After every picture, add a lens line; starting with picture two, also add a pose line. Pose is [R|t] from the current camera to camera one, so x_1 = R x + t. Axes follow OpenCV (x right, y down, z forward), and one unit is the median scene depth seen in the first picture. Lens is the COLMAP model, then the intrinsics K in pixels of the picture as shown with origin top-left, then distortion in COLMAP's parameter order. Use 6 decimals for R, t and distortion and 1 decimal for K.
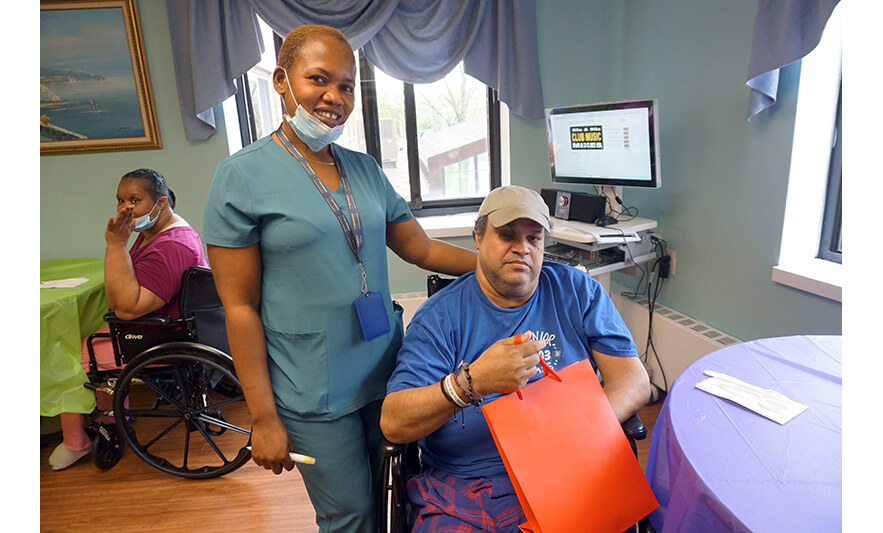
lens RADIAL K [[543.6, 0, 444.7], [0, 543.6, 270.3], [0, 0, 1]] dist [-0.065822, 0.045809]
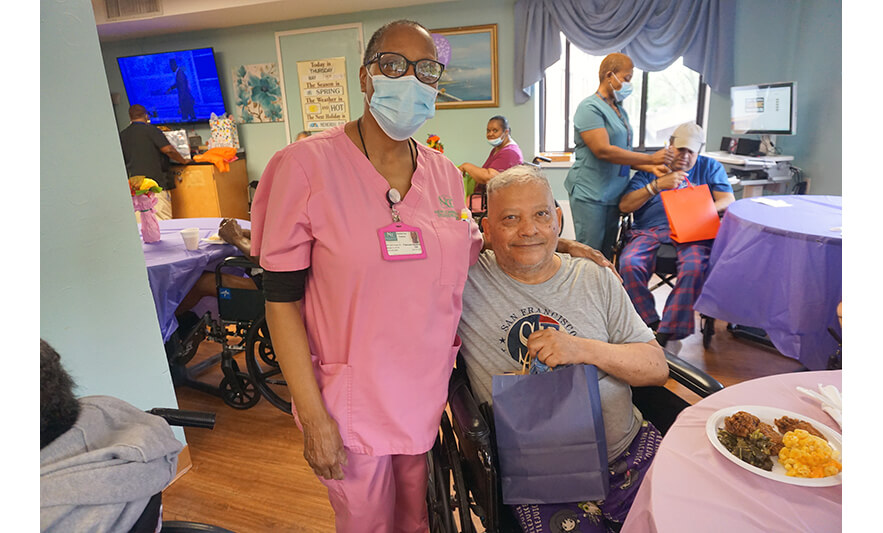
lens RADIAL K [[539.7, 0, 441.5], [0, 539.7, 266.5], [0, 0, 1]] dist [-0.038882, 0.023813]
pose [[0.920299, 0.122611, -0.371506, 0.044676], [-0.107426, 0.992316, 0.061385, 0.240323], [0.376178, -0.016583, 0.926399, -0.857921]]
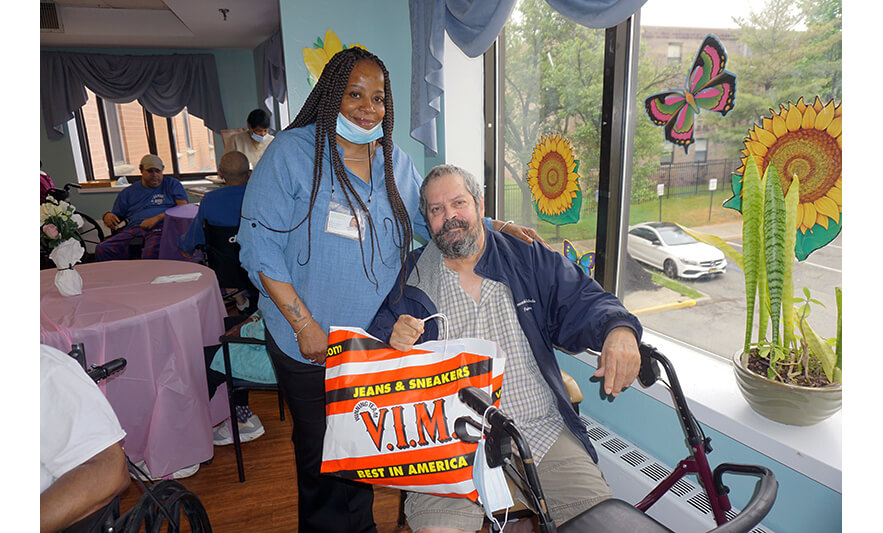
lens RADIAL K [[539.7, 0, 441.5], [0, 539.7, 266.5], [0, 0, 1]] dist [-0.038882, 0.023813]
pose [[0.981814, -0.010894, 0.189535, 0.685102], [0.015697, 0.999592, -0.023860, 0.359688], [-0.189198, 0.026402, 0.981584, -1.438618]]
